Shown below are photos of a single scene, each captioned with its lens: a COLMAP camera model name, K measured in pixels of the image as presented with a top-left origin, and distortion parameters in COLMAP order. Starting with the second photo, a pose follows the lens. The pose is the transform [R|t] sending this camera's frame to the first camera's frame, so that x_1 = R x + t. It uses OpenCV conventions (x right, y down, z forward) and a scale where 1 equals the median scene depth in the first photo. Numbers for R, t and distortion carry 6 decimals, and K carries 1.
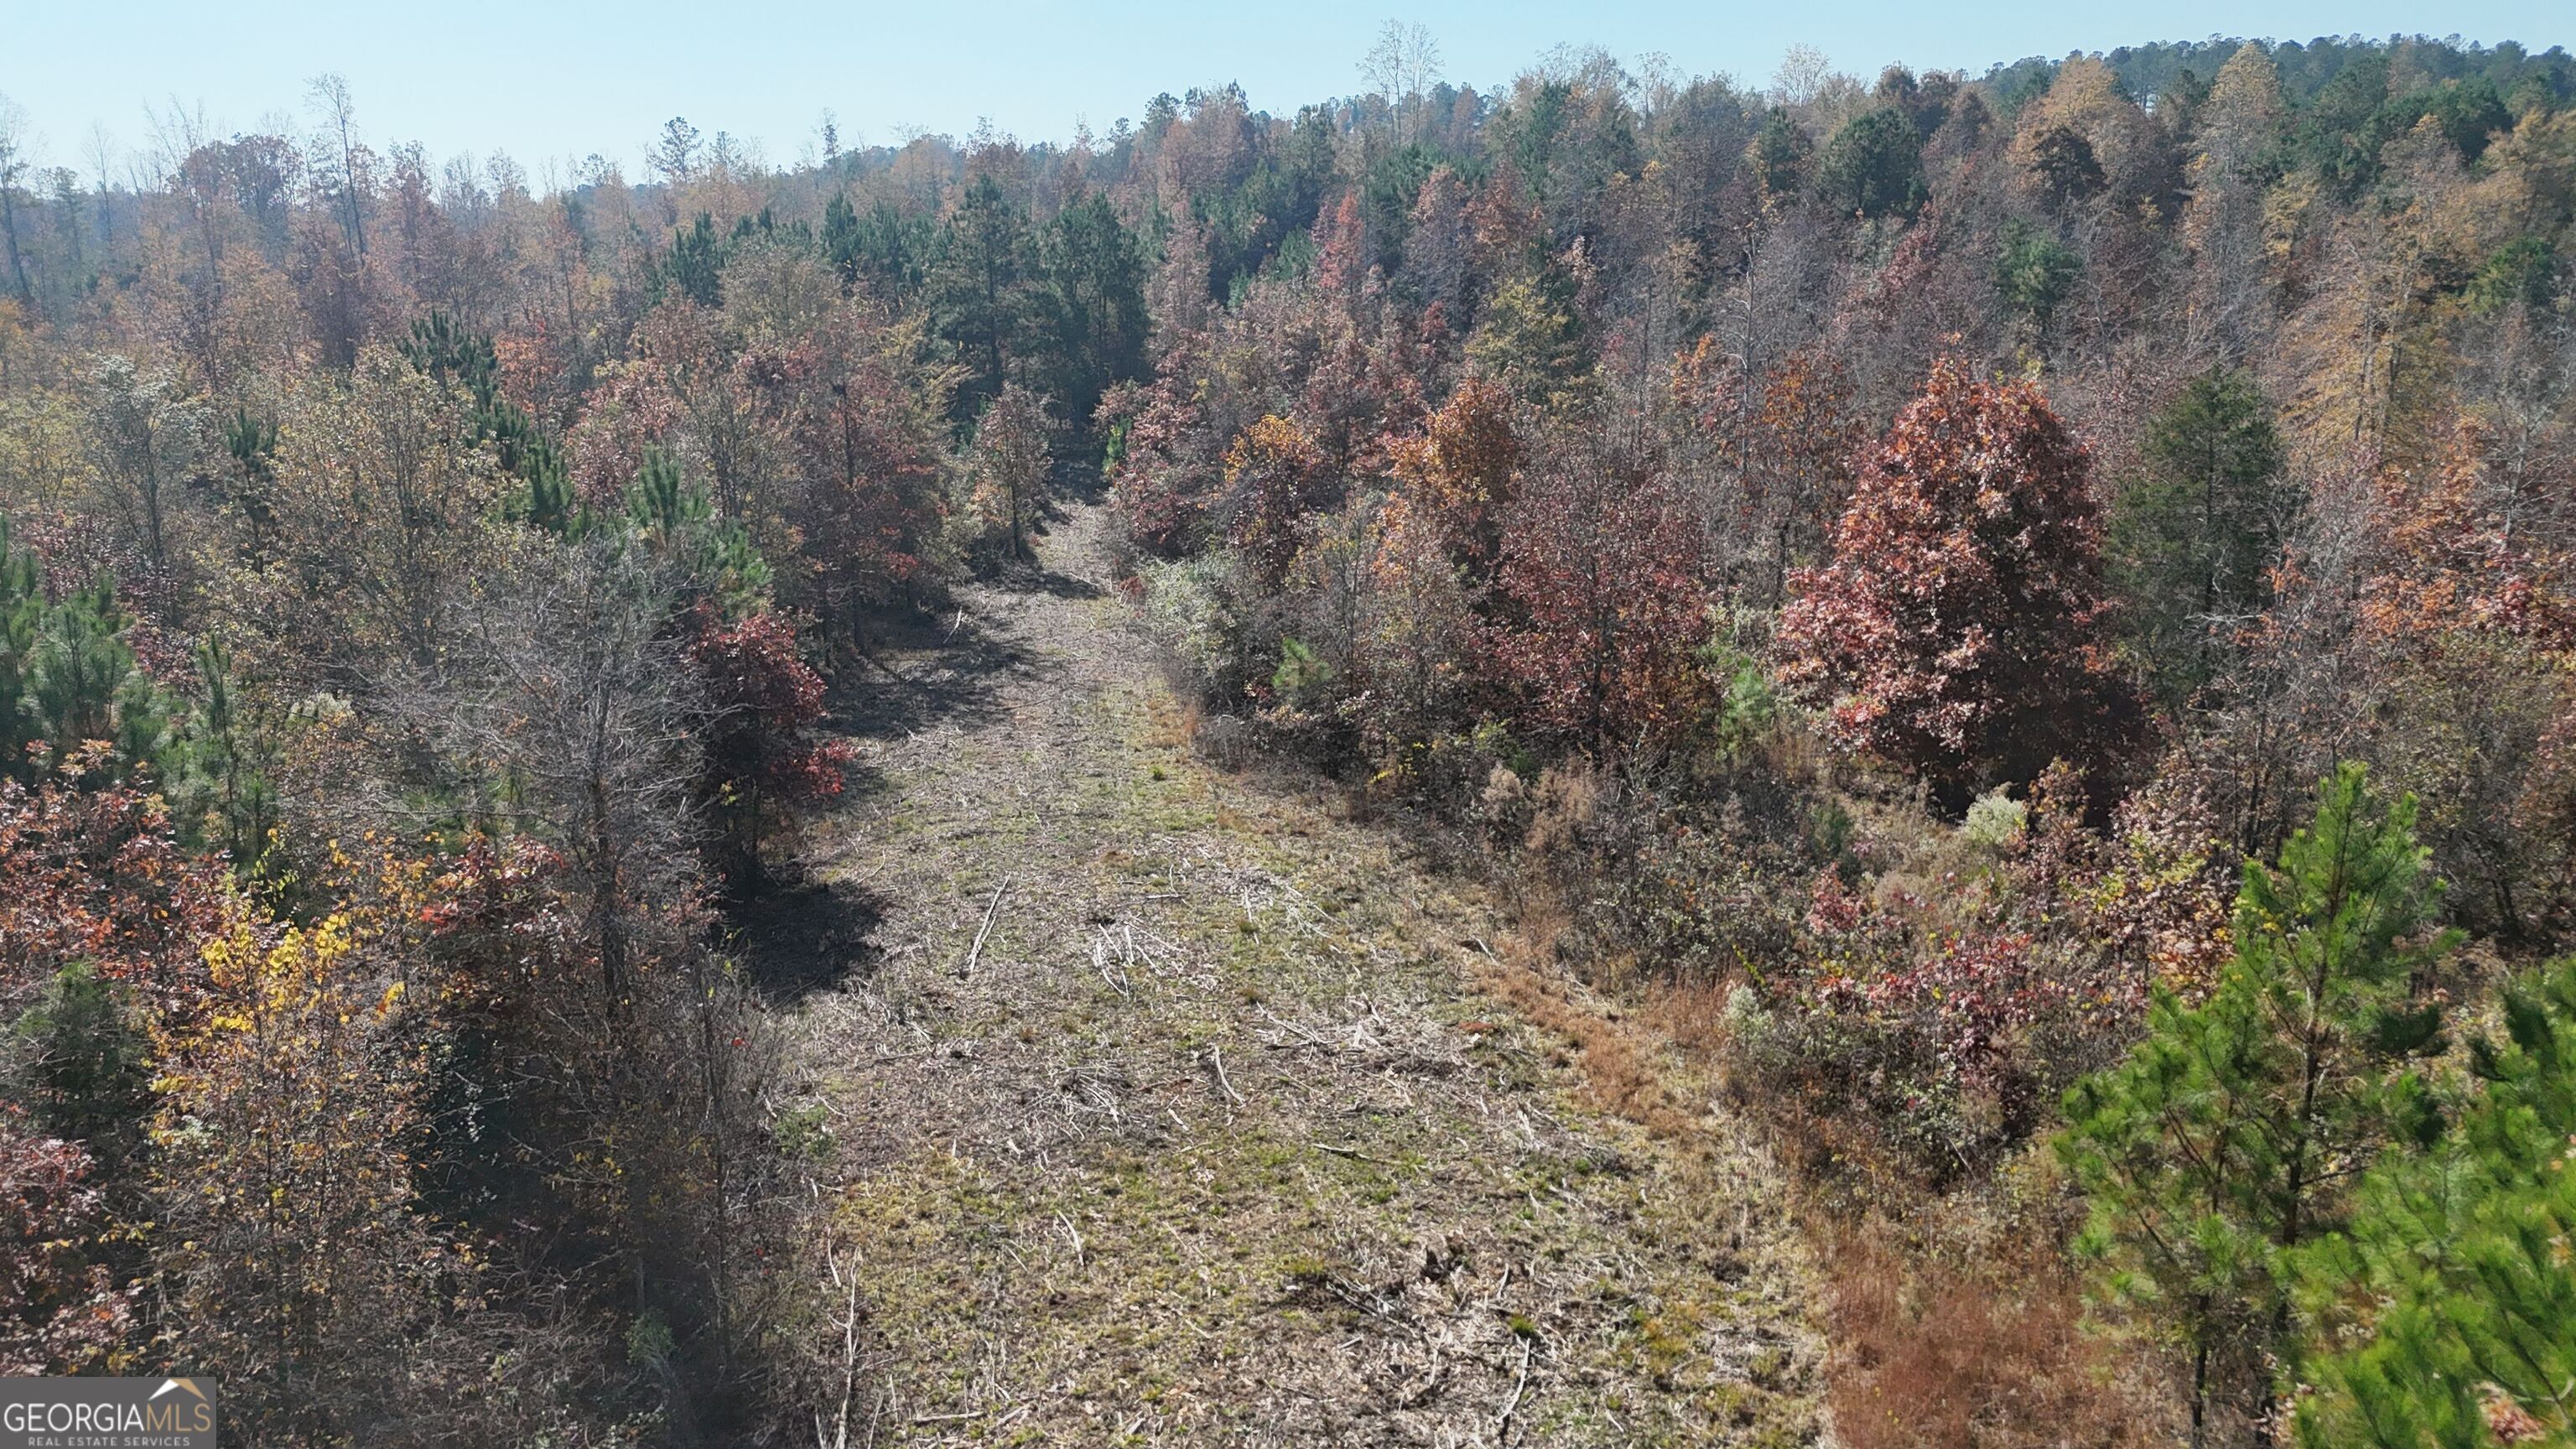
lens RADIAL K [[1904.0, 0, 1287.5], [0, 1904.0, 725.2], [0, 0, 1]] dist [0.076822, -0.071192]
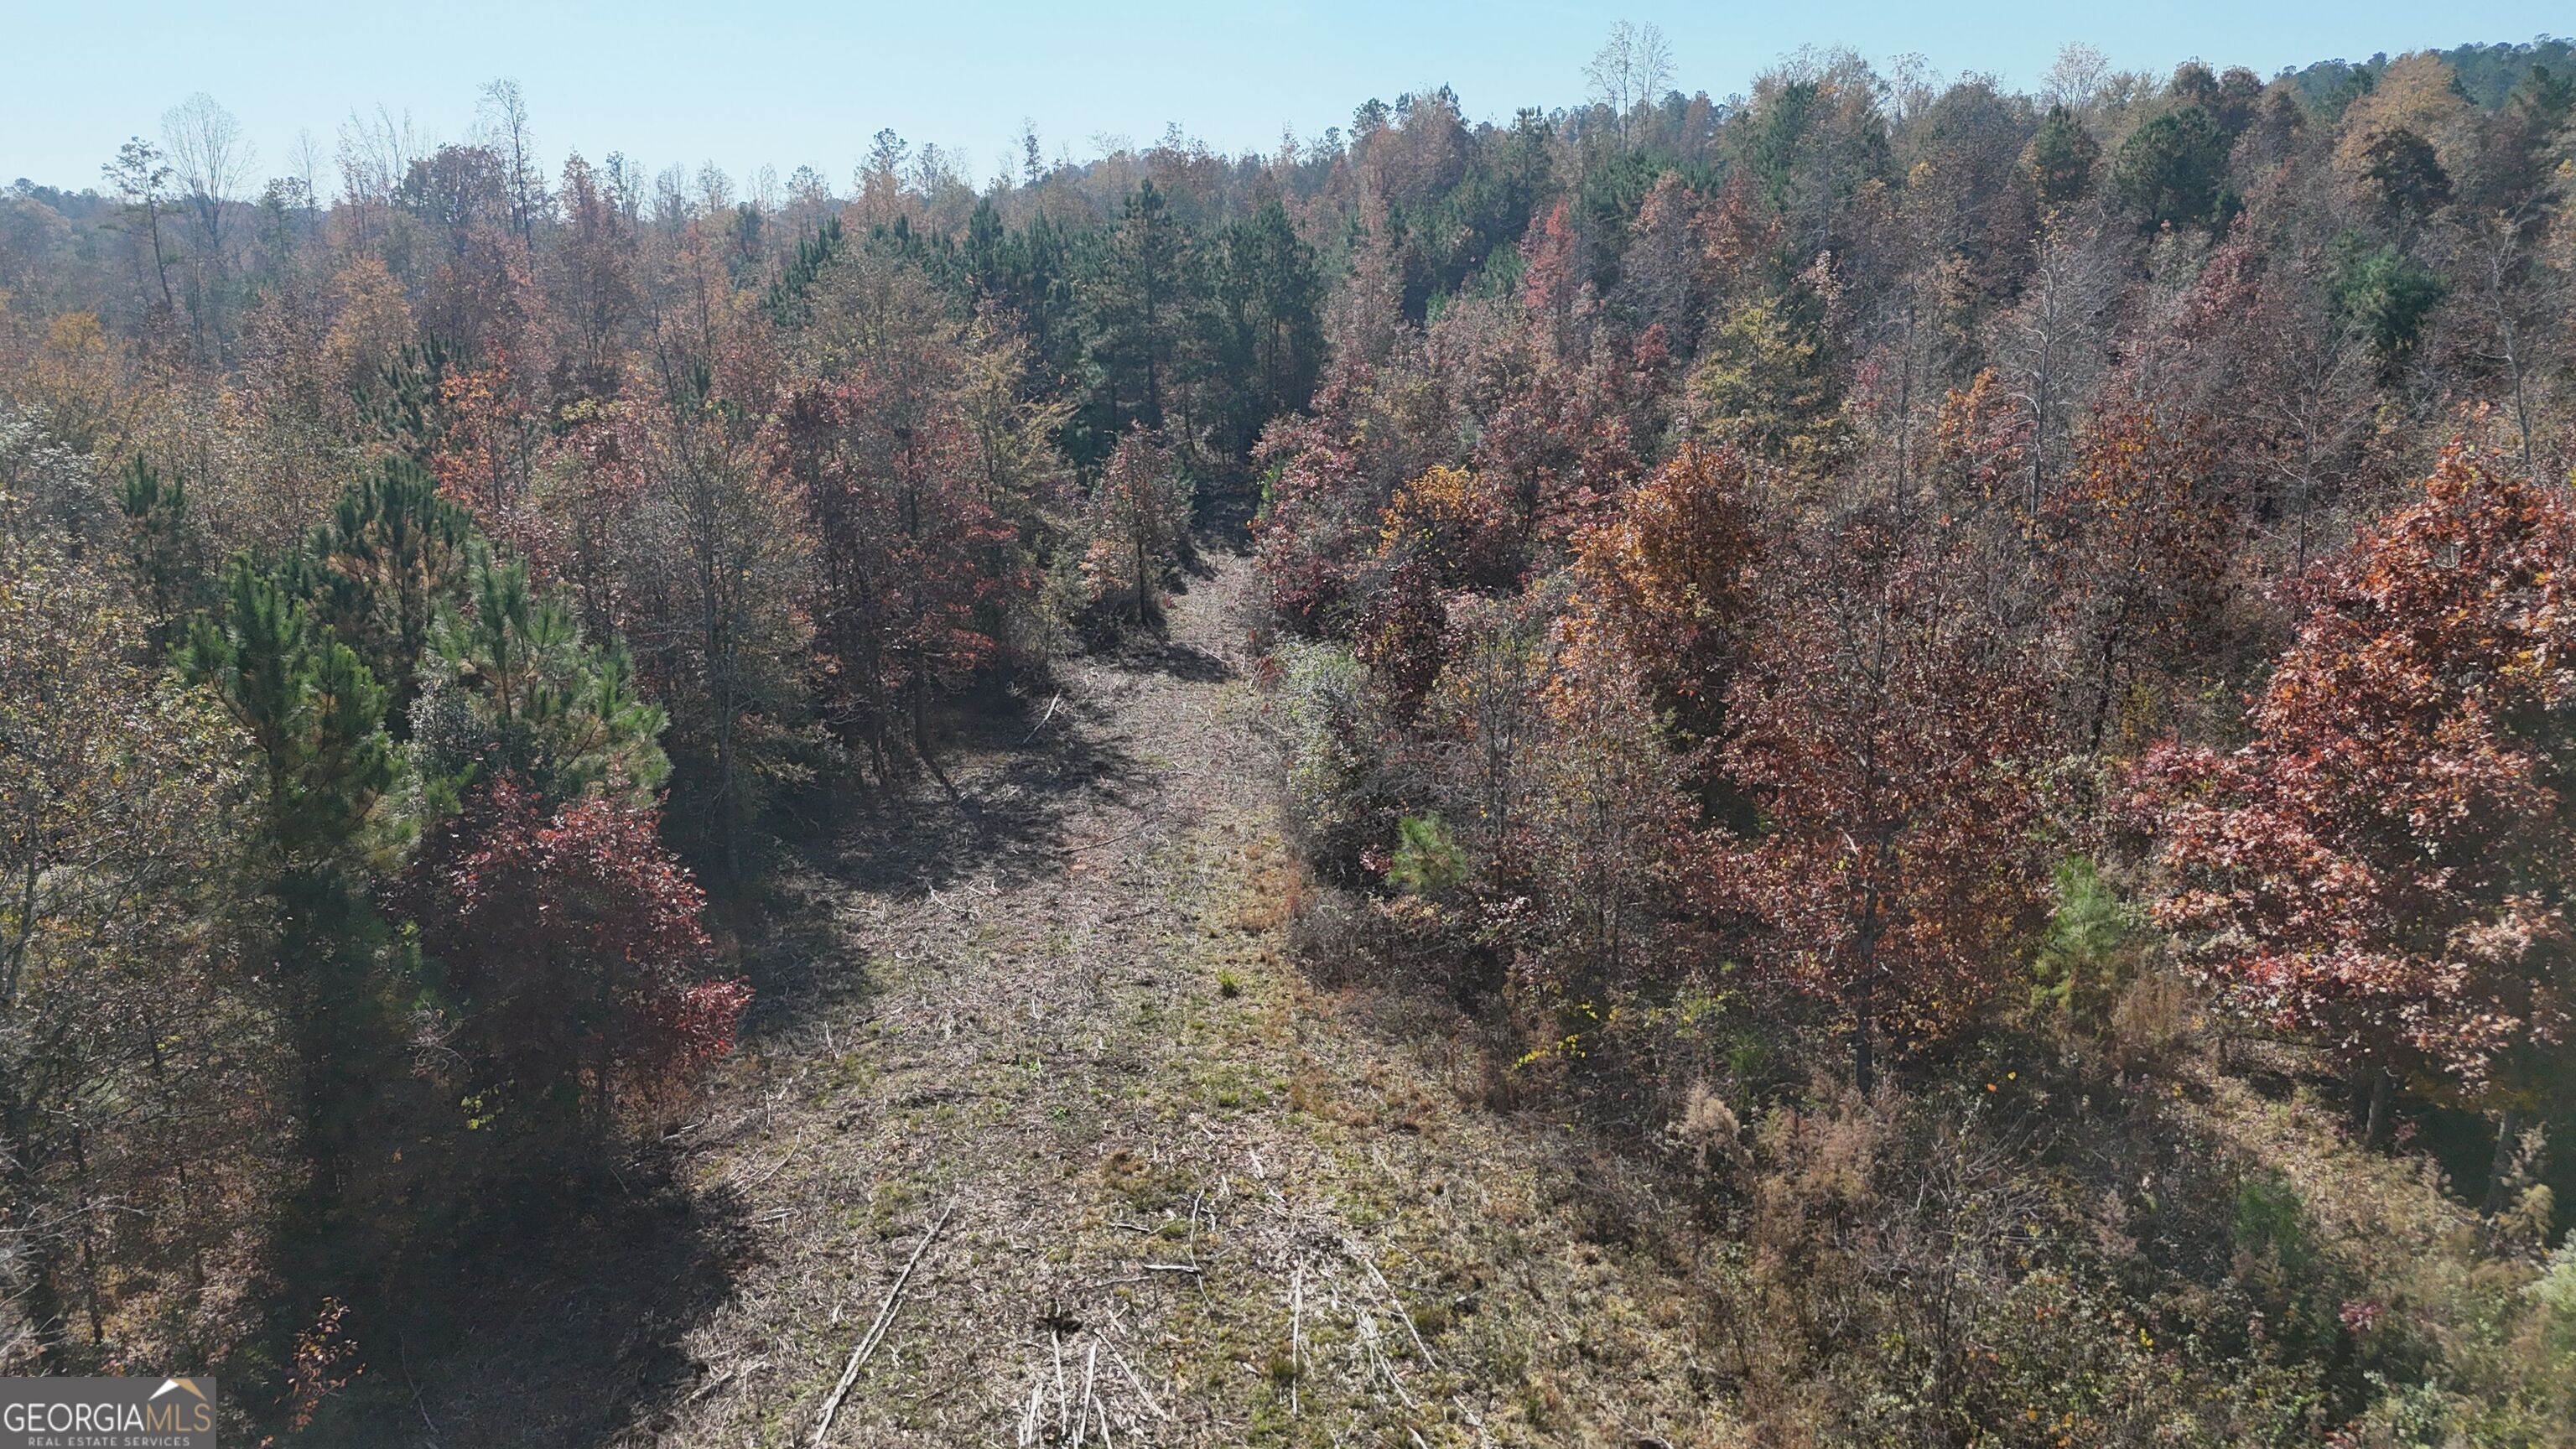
lens RADIAL K [[1904.0, 0, 1274.1], [0, 1904.0, 721.4], [0, 0, 1]] dist [0.076822, -0.071192]
pose [[0.992810, 0.033869, -0.114813, 0.015991], [-0.034904, 0.999366, -0.007011, -0.039343], [0.114502, 0.010968, 0.993362, 0.157379]]
